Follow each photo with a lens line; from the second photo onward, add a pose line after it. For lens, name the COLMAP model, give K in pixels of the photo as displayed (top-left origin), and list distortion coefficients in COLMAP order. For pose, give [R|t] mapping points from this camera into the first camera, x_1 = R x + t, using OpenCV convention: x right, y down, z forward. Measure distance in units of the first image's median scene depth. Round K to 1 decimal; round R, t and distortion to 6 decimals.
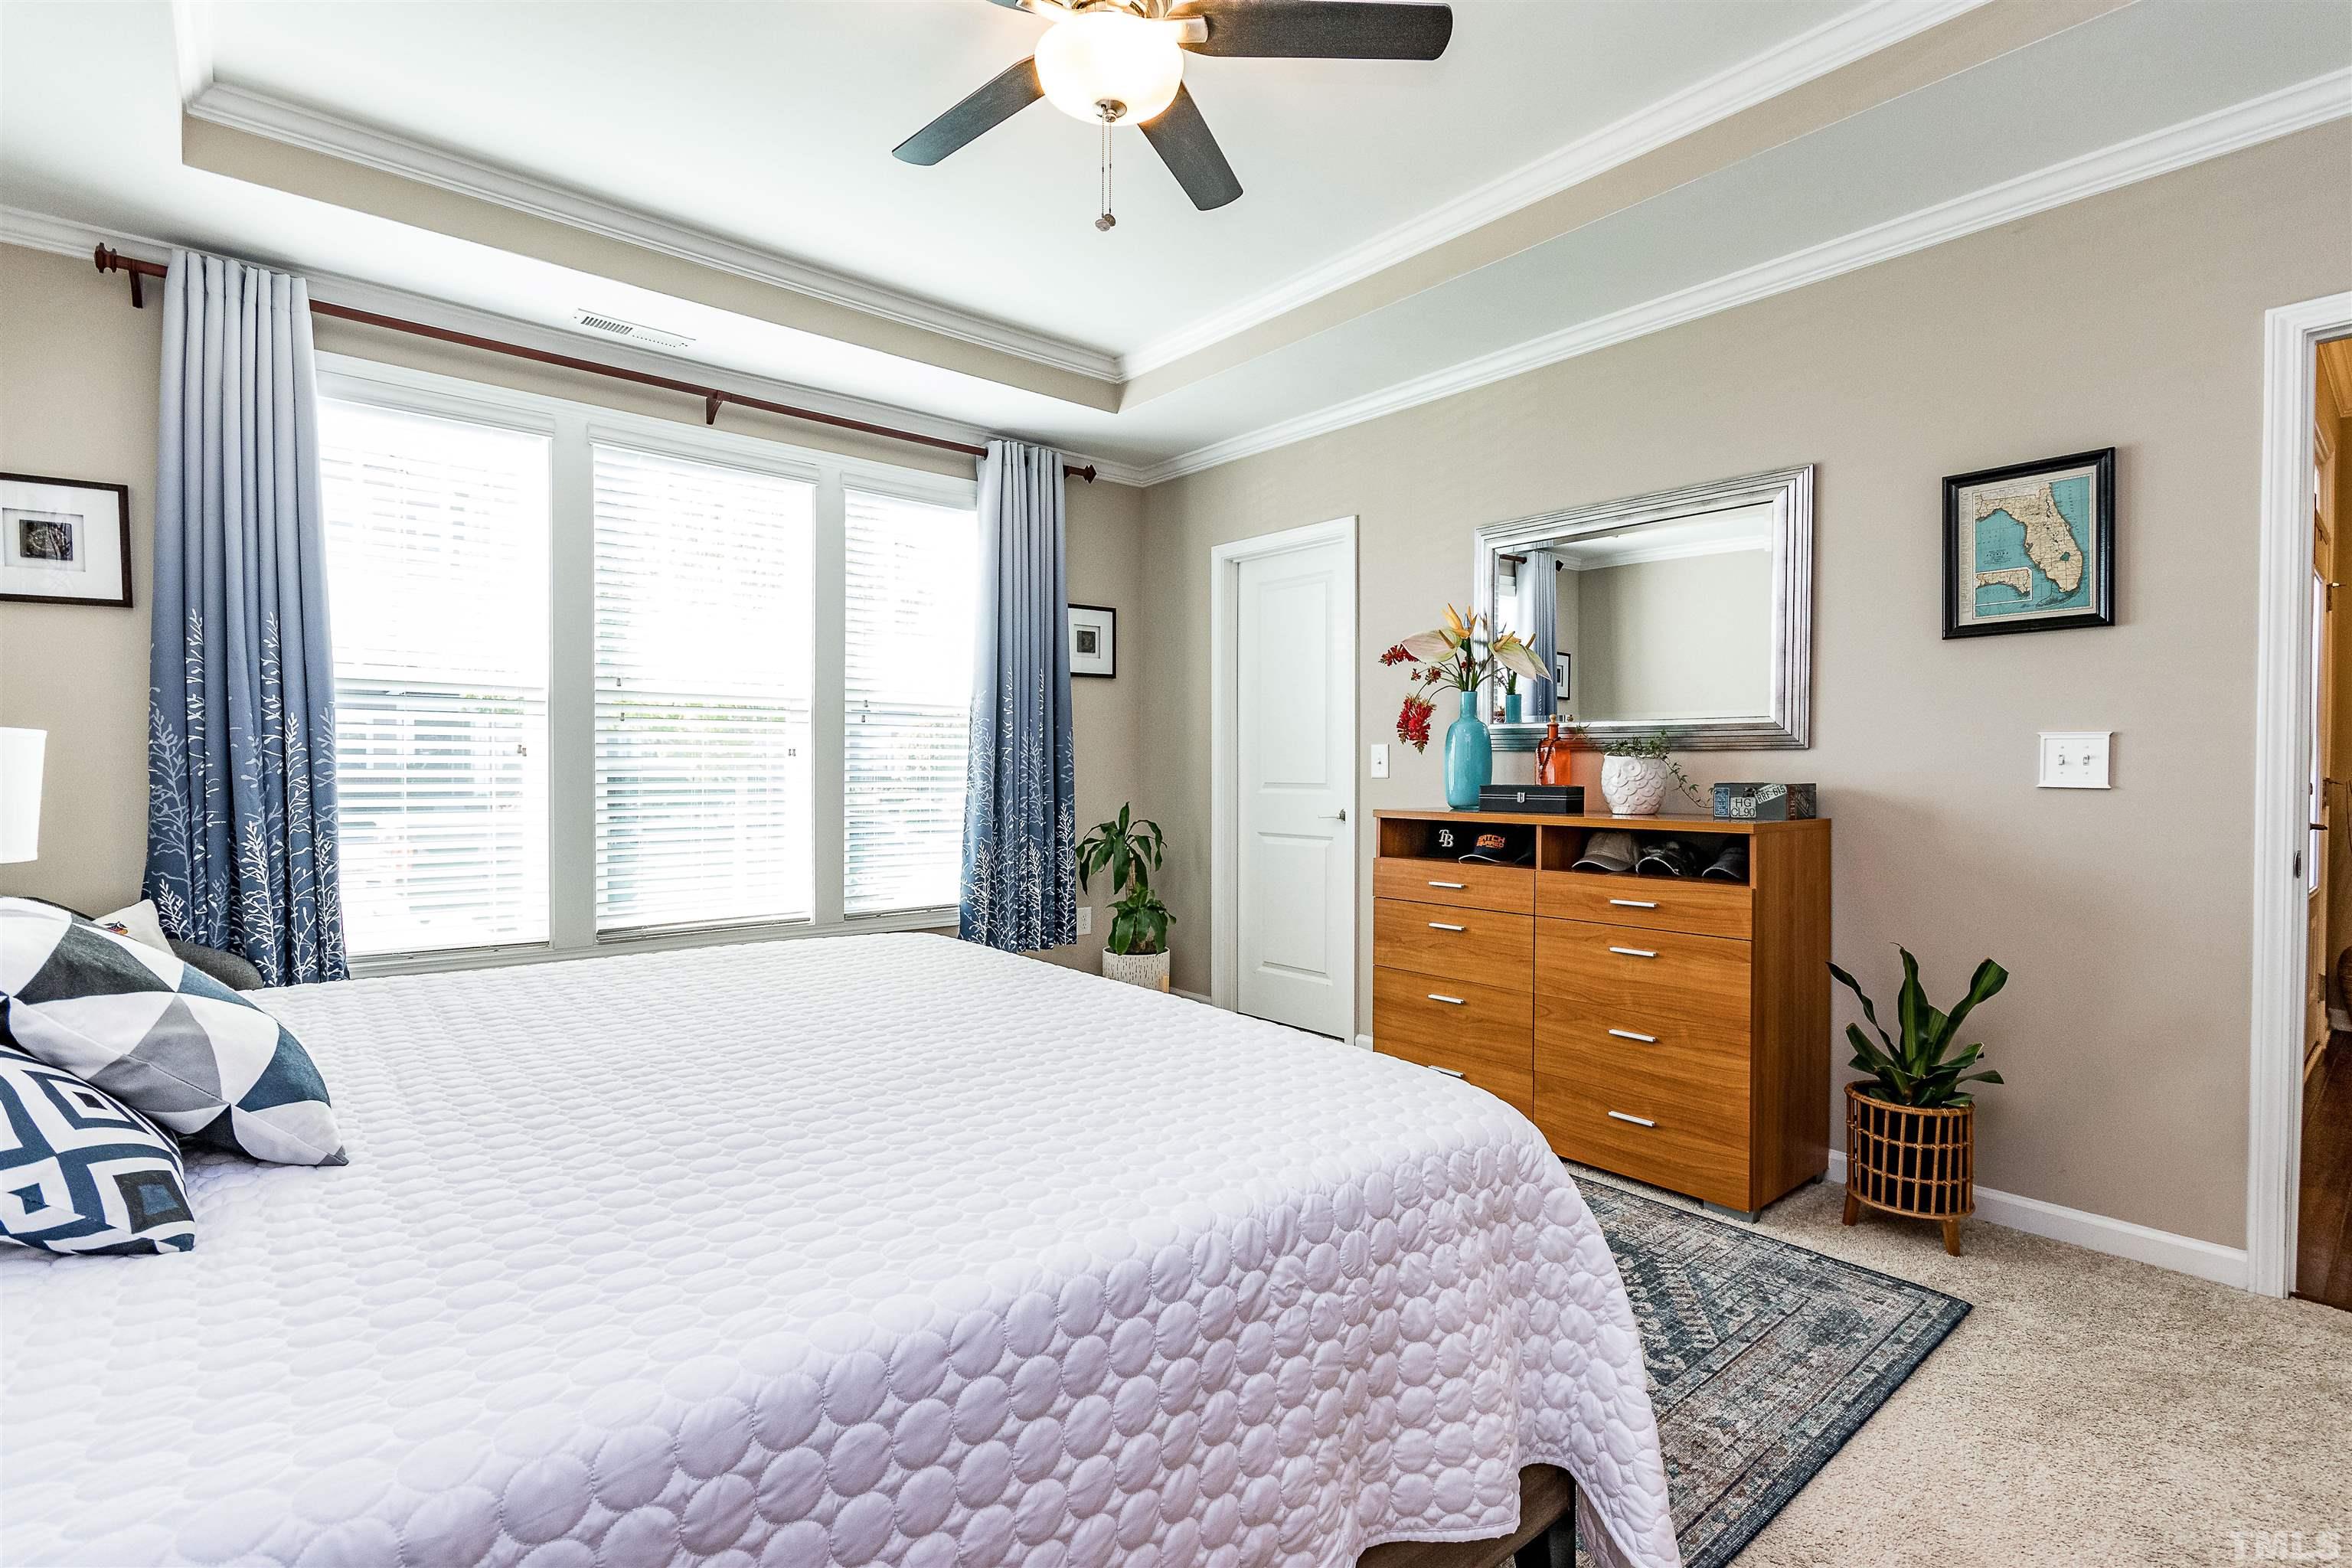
lens RADIAL K [[1083.3, 0, 1170.6], [0, 1083.3, 778.5], [0, 0, 1]] dist [0.000253, -0.000419]
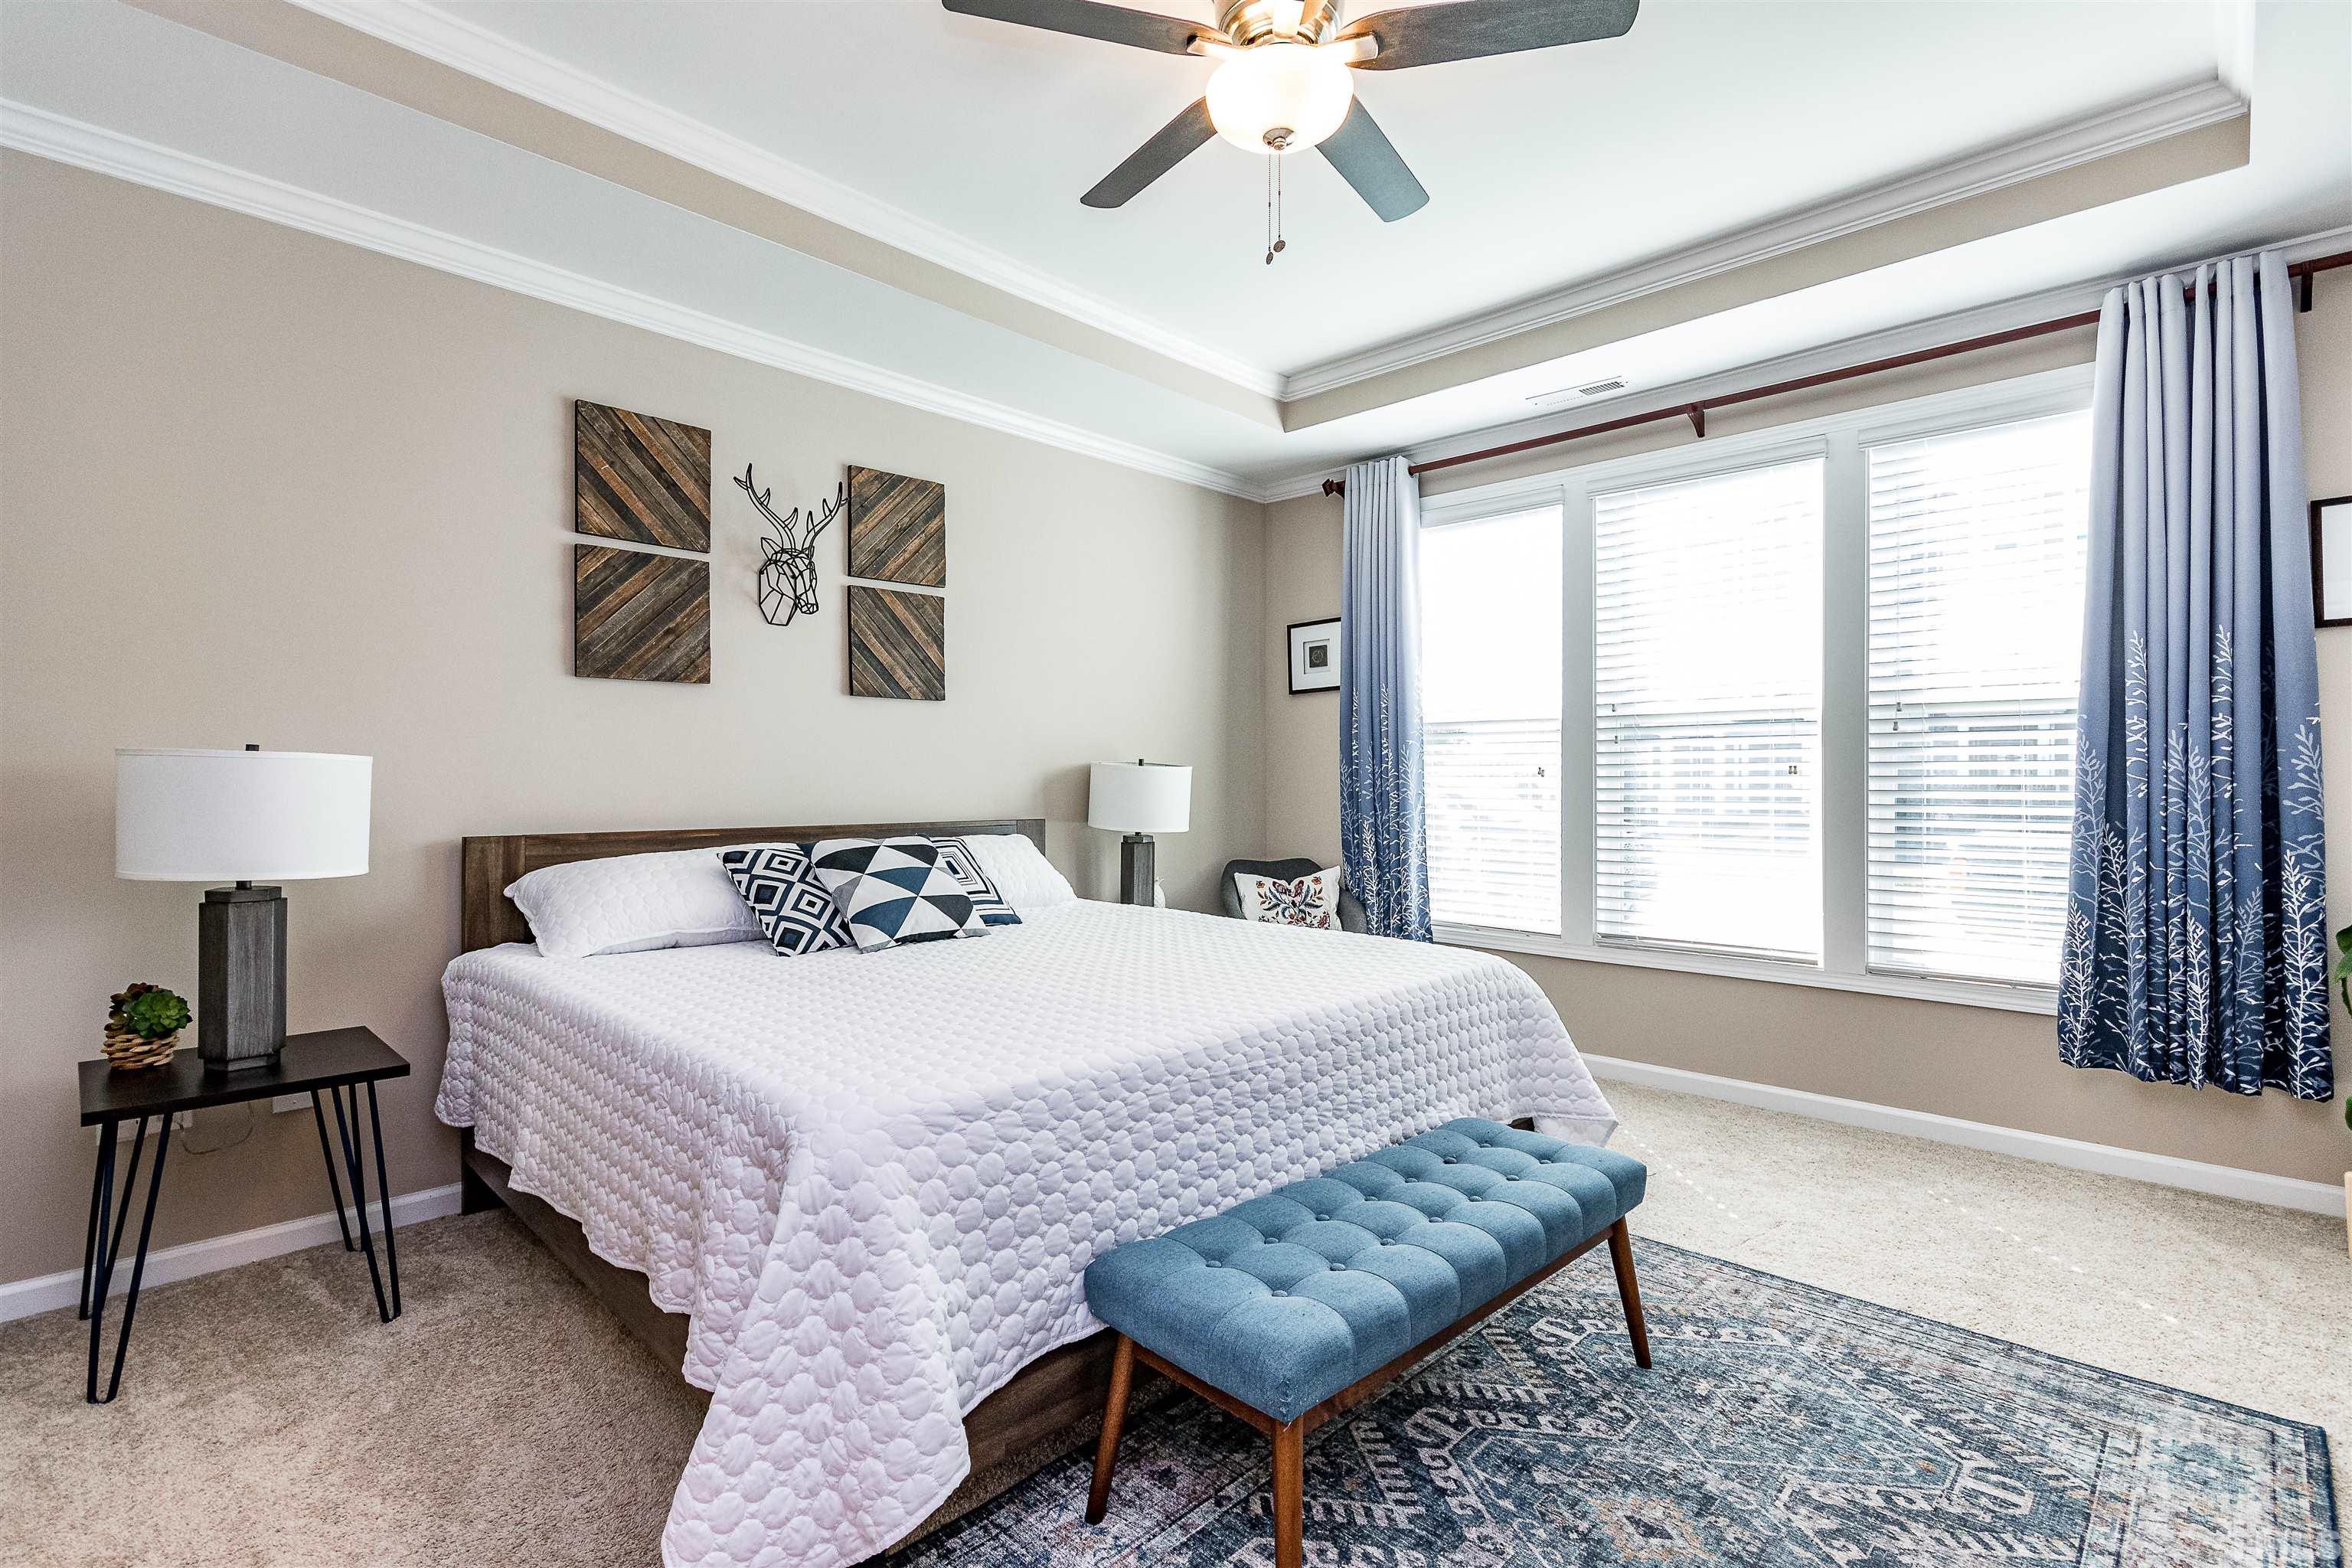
lens RADIAL K [[1083.3, 0, 1170.6], [0, 1083.3, 778.5], [0, 0, 1]] dist [0.000253, -0.000419]
pose [[0.102727, -0.007422, -0.994682, 0.504406], [-0.013652, 0.999867, -0.008870, -0.002346], [0.994616, 0.014490, 0.102612, 0.428335]]
